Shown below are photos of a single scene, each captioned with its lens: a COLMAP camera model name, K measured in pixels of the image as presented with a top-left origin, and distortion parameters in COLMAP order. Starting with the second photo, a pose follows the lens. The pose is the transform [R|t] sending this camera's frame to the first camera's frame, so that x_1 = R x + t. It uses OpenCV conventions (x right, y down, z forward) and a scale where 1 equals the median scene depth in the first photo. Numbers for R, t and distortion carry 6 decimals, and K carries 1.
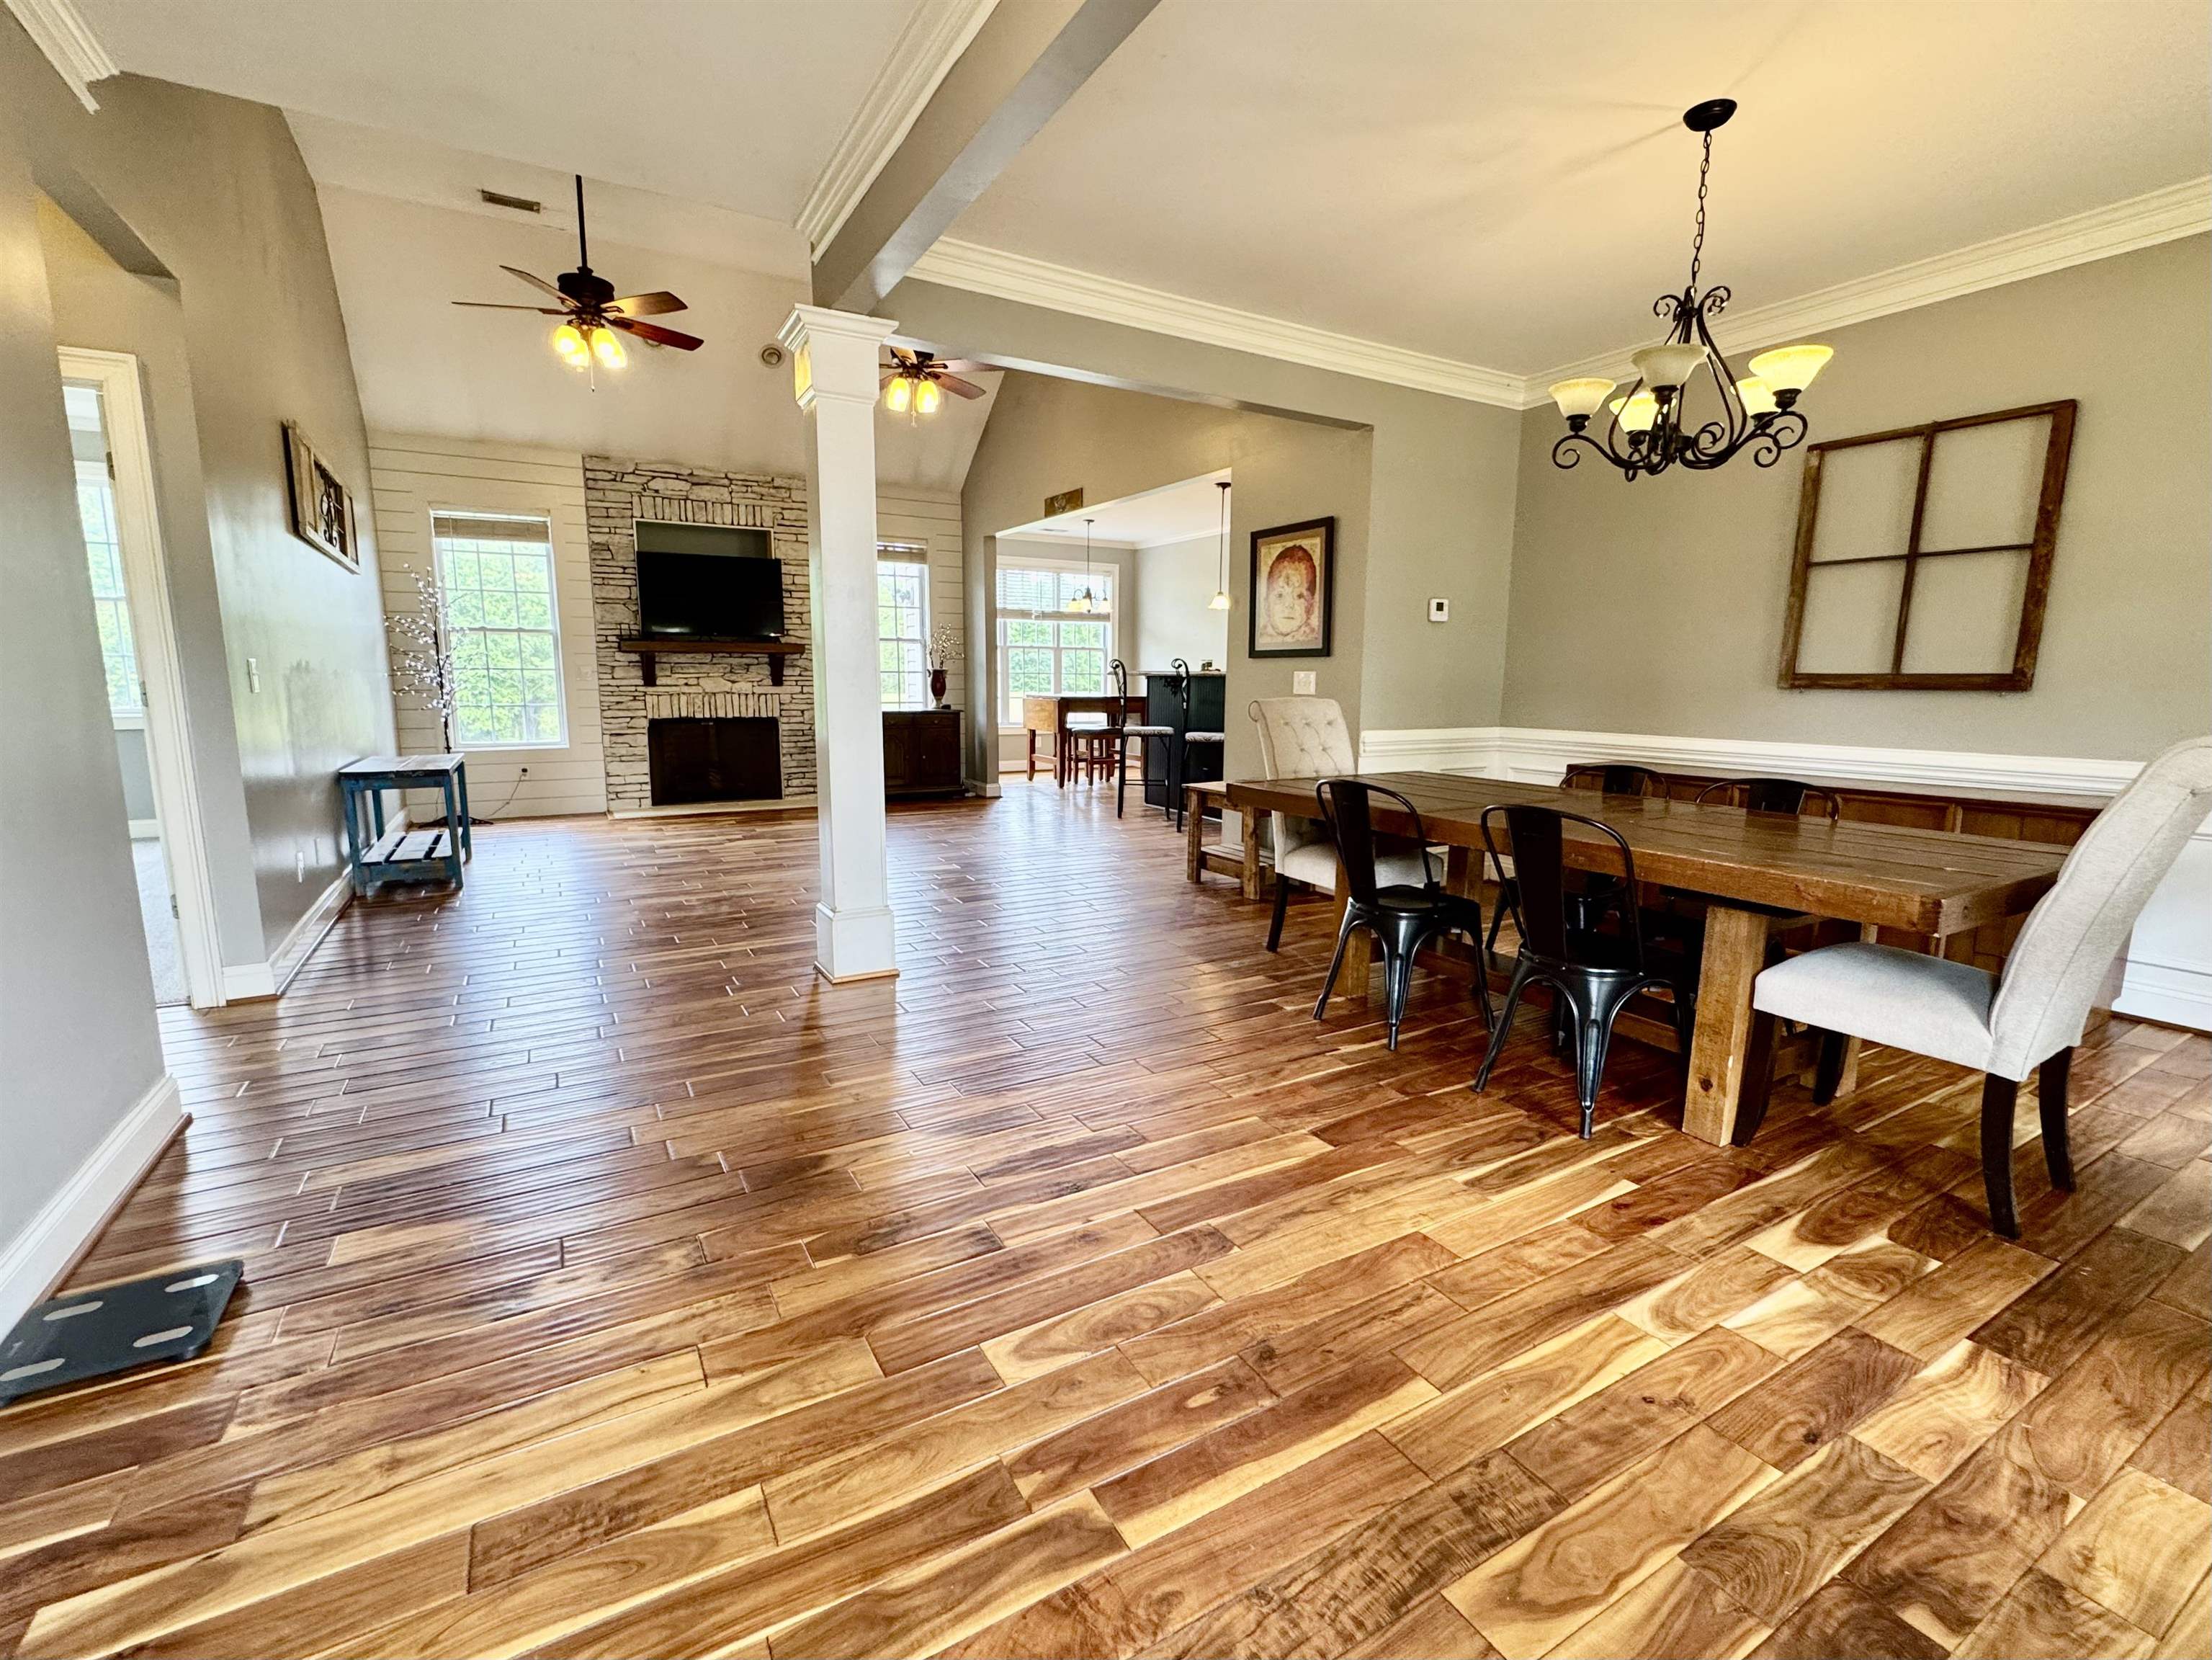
lens RADIAL K [[983.2, 0, 1106.0], [0, 983.2, 830.0], [0, 0, 1]] dist [-0.003582, 0.000177]
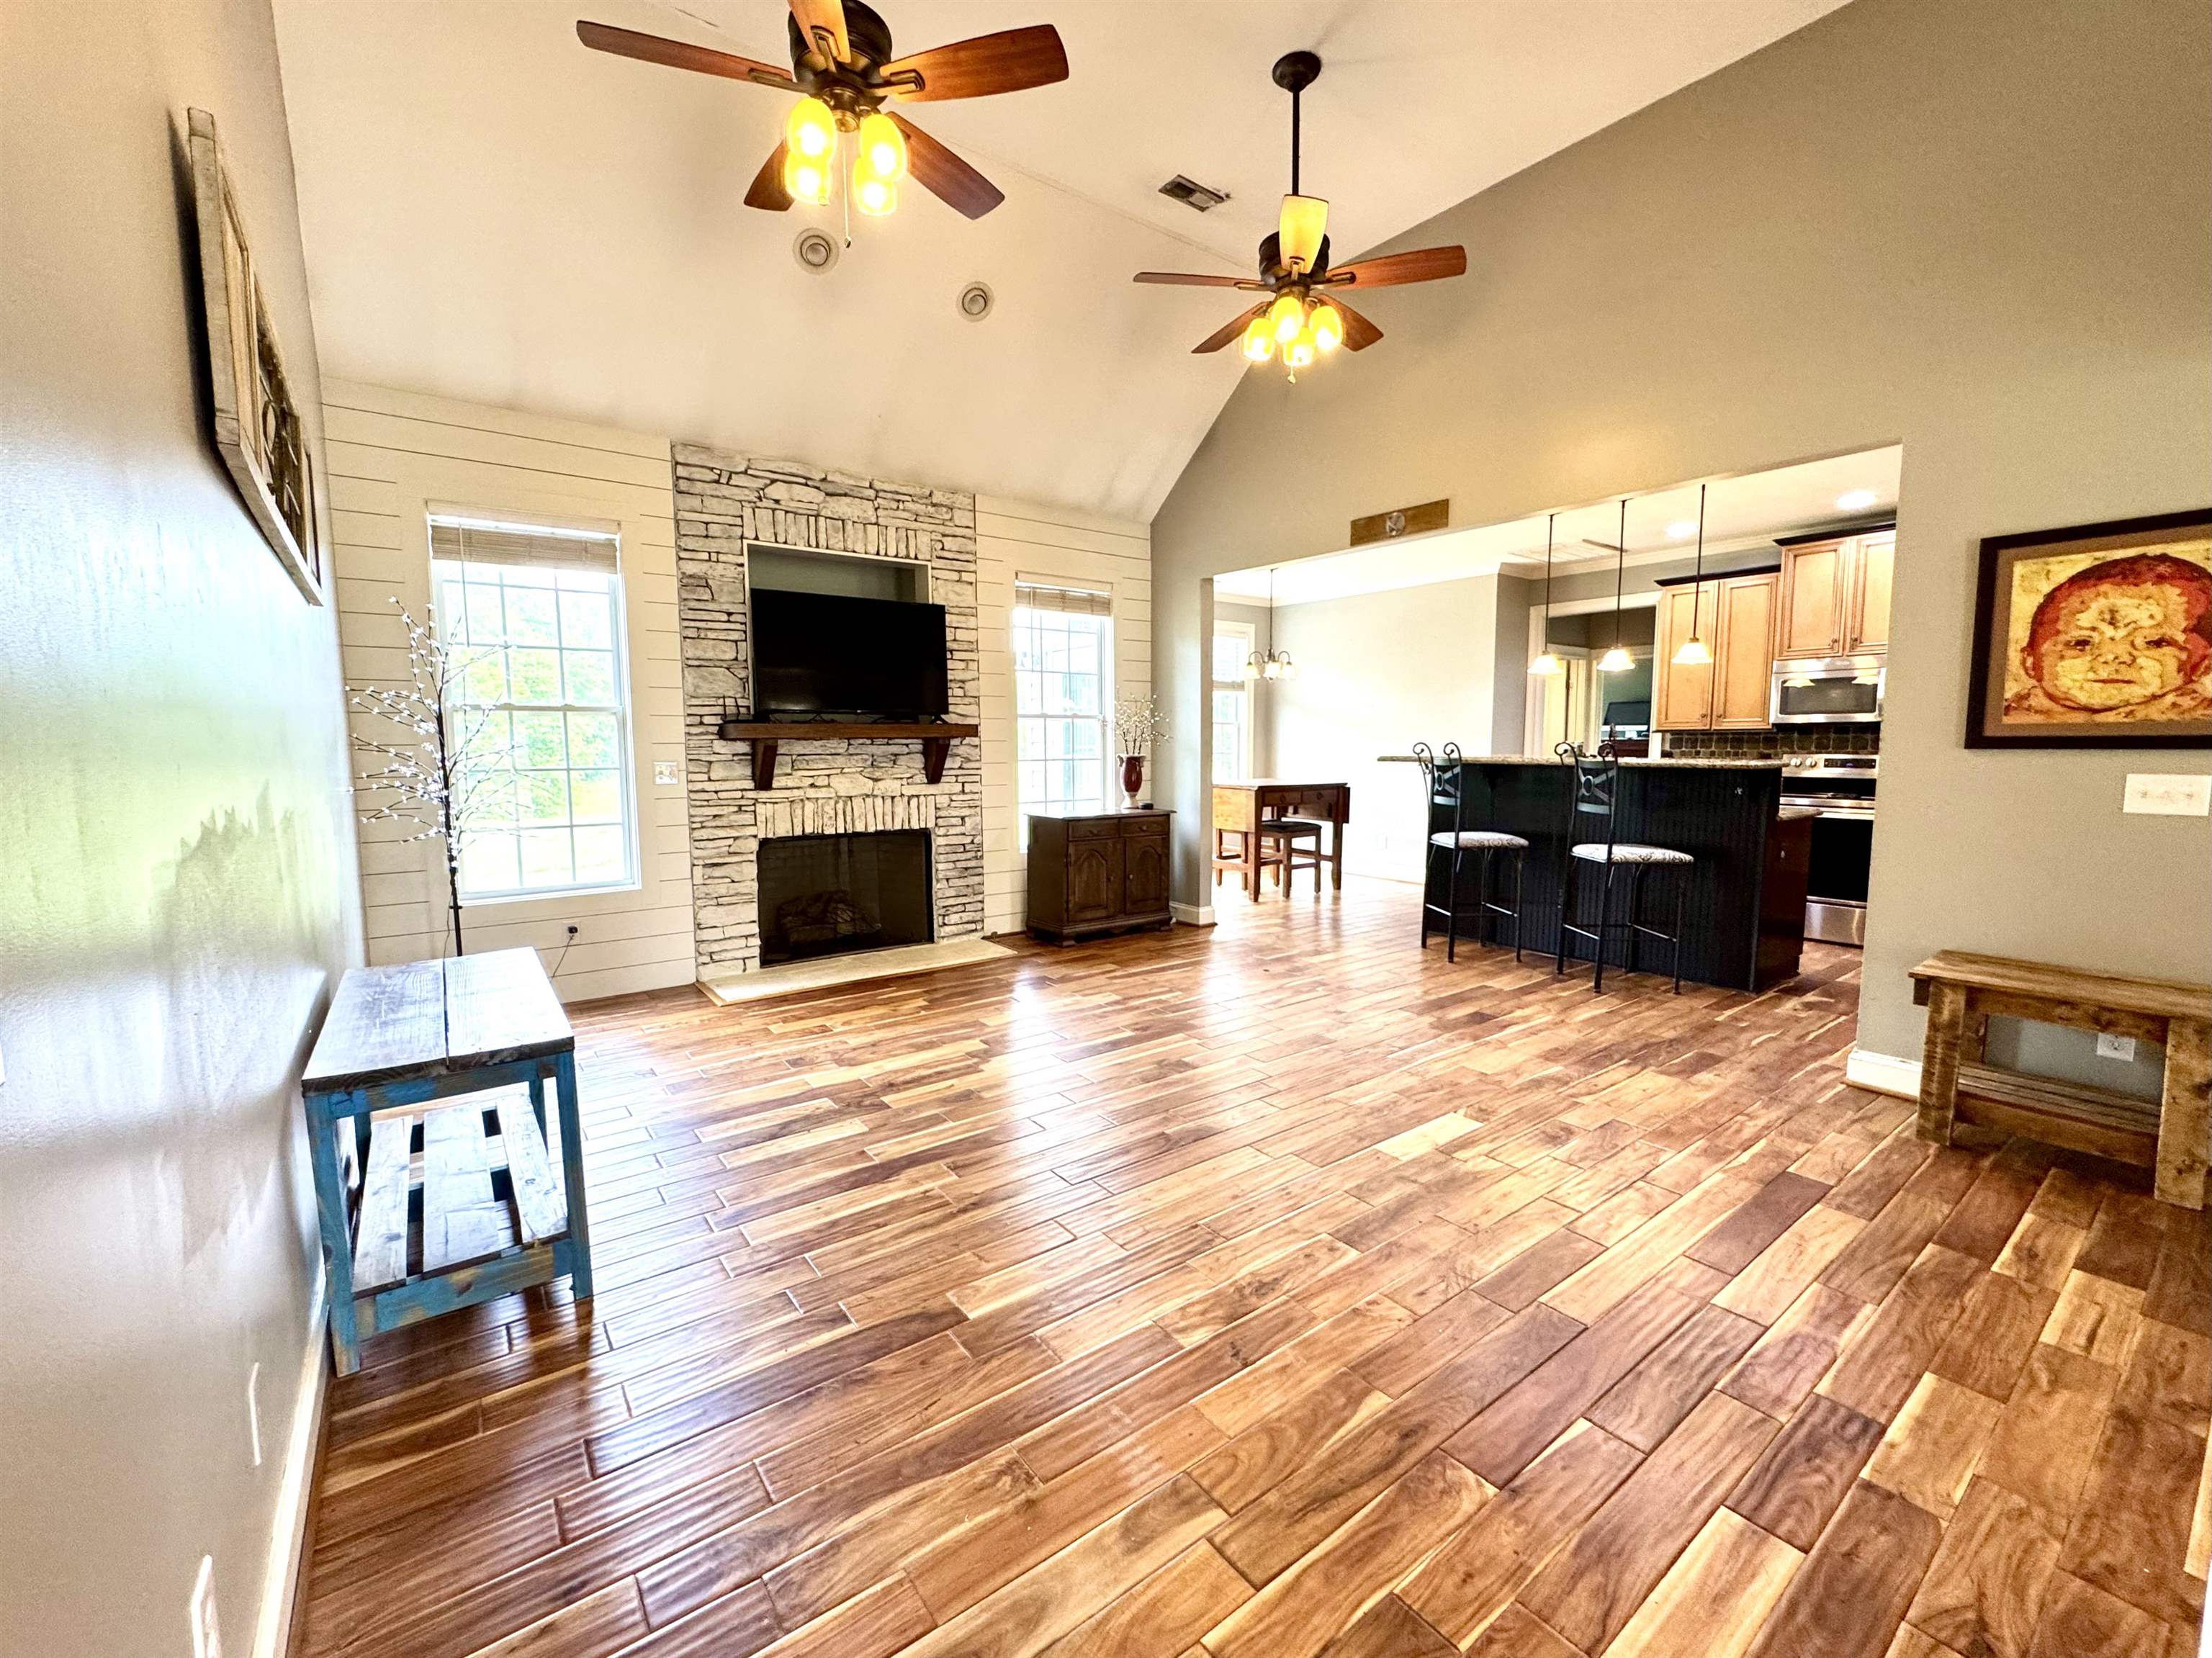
lens RADIAL K [[912.2, 0, 1106.0], [0, 912.2, 829.0], [0, 0, 1]] dist [-0.002406, -0.000313]
pose [[0.992910, -0.023054, 0.116608, -0.331499], [0.029981, 0.997866, -0.057999, -0.083764], [-0.115022, 0.061084, 0.991483, 0.393217]]
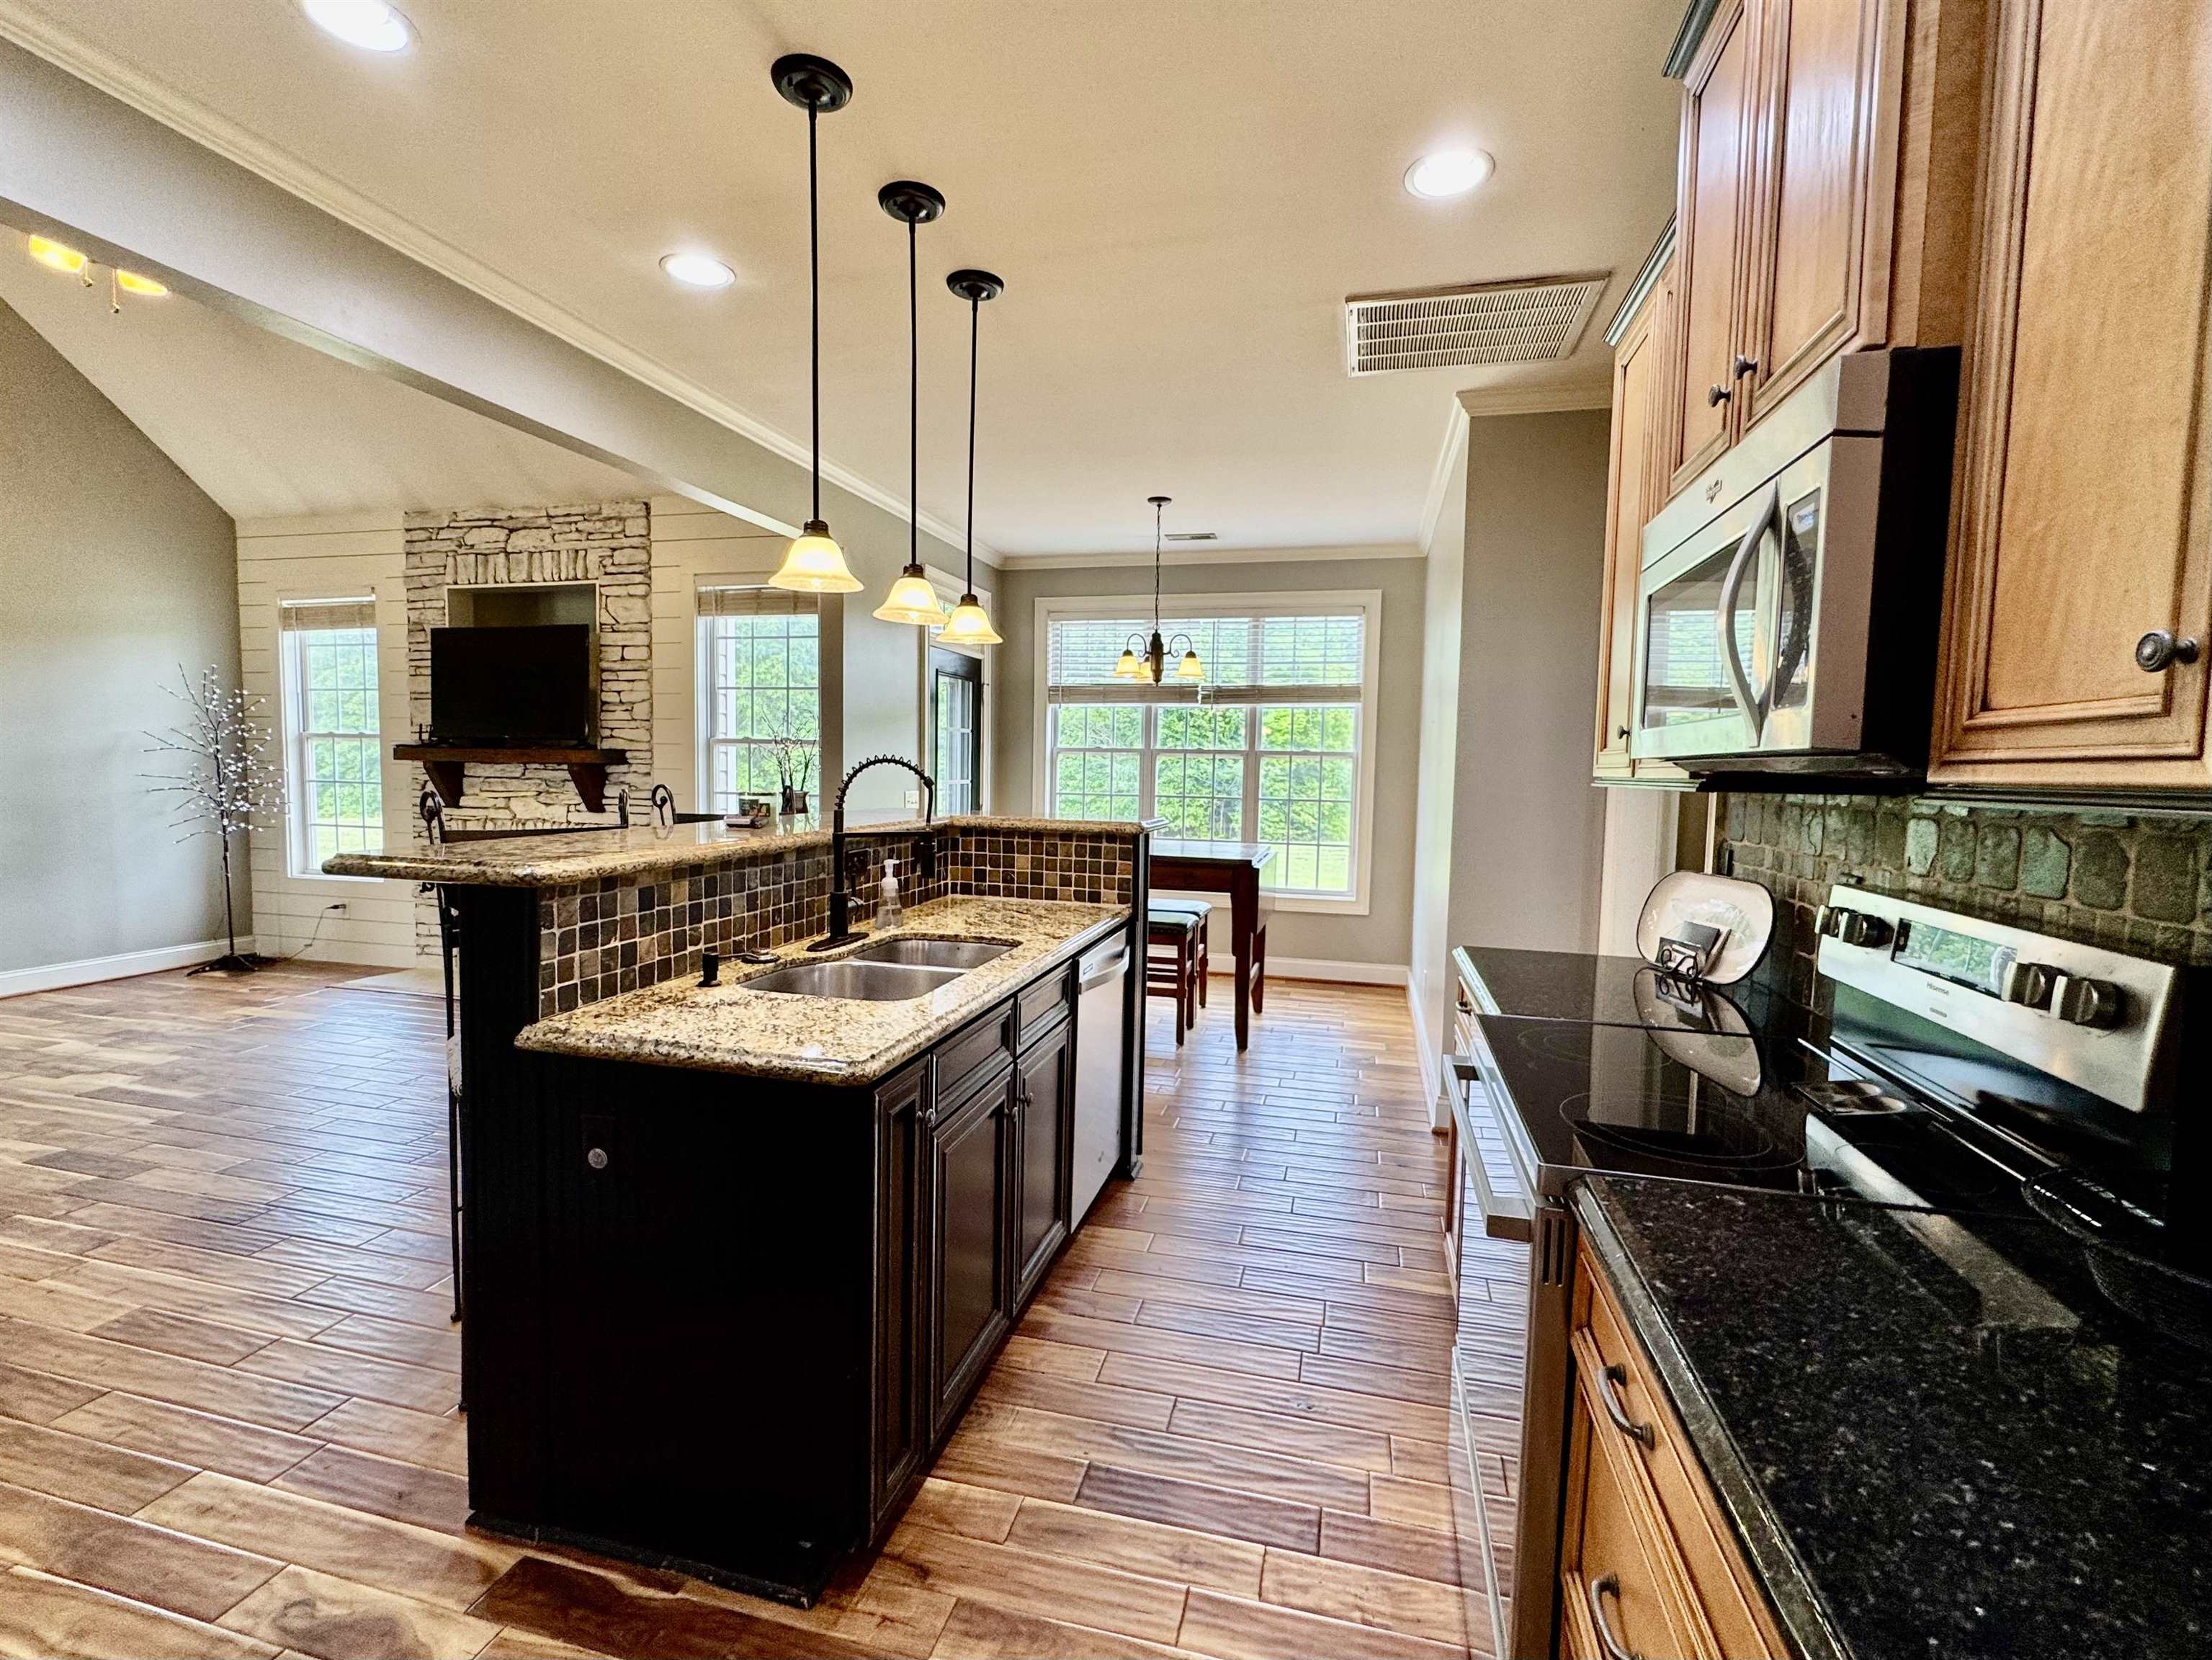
lens RADIAL K [[983.2, 0, 1106.0], [0, 983.2, 830.0], [0, 0, 1]] dist [-0.003582, 0.000177]
pose [[0.714651, 0.052790, -0.697486, 0.432649], [-0.122610, 0.991164, -0.050610, -0.164795], [0.688651, 0.121688, 0.714809, 0.877910]]
